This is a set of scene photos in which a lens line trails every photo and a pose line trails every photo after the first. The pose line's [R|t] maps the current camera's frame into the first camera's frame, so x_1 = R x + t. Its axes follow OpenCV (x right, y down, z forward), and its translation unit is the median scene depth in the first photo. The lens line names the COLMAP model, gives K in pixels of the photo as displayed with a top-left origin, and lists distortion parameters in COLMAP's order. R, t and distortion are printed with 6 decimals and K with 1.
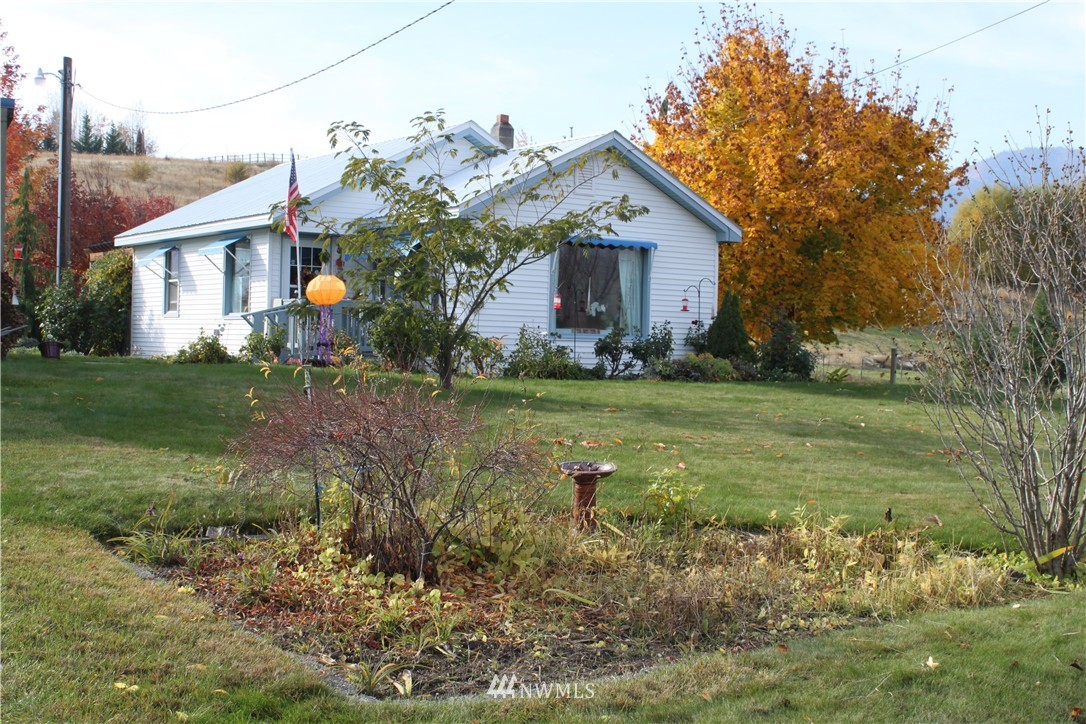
lens RADIAL K [[1419.4, 0, 542.7], [0, 1419.4, 362.0], [0, 0, 1]] dist [-0.031899, 0.000000]
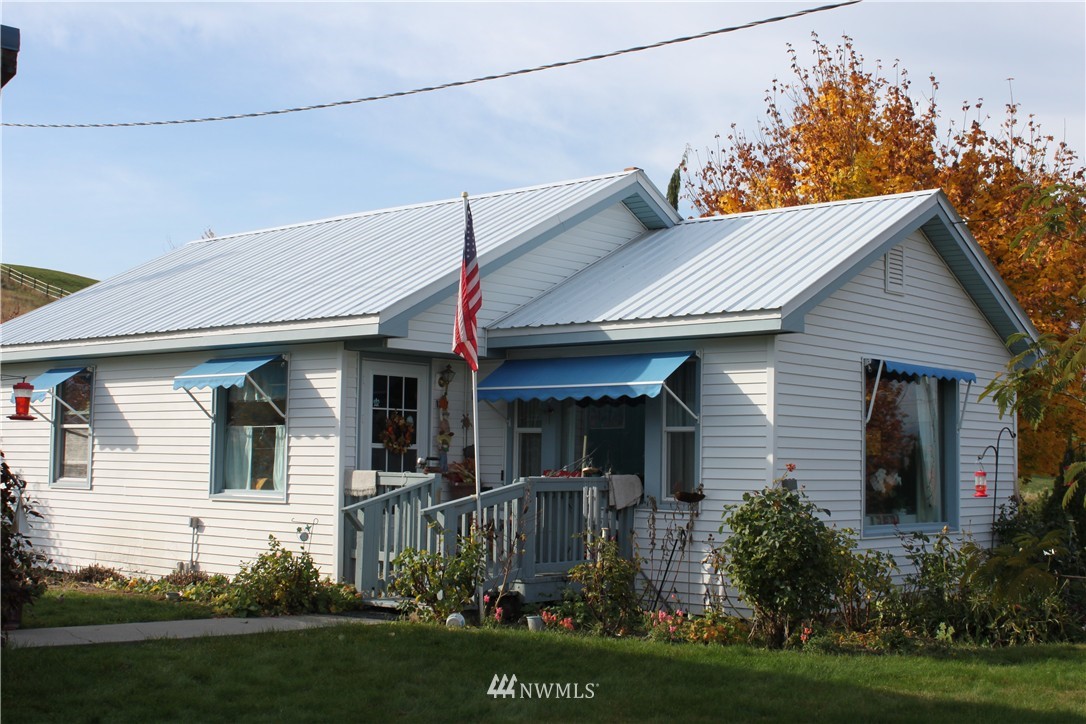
lens RADIAL K [[1419.4, 0, 543.4], [0, 1419.4, 362.2], [0, 0, 1]] dist [-0.031899, 0.000000]
pose [[0.968900, 0.007442, 0.247340, -0.249842], [0.011334, 0.997164, -0.074401, -0.043736], [-0.247192, 0.074891, 0.966068, 0.437270]]
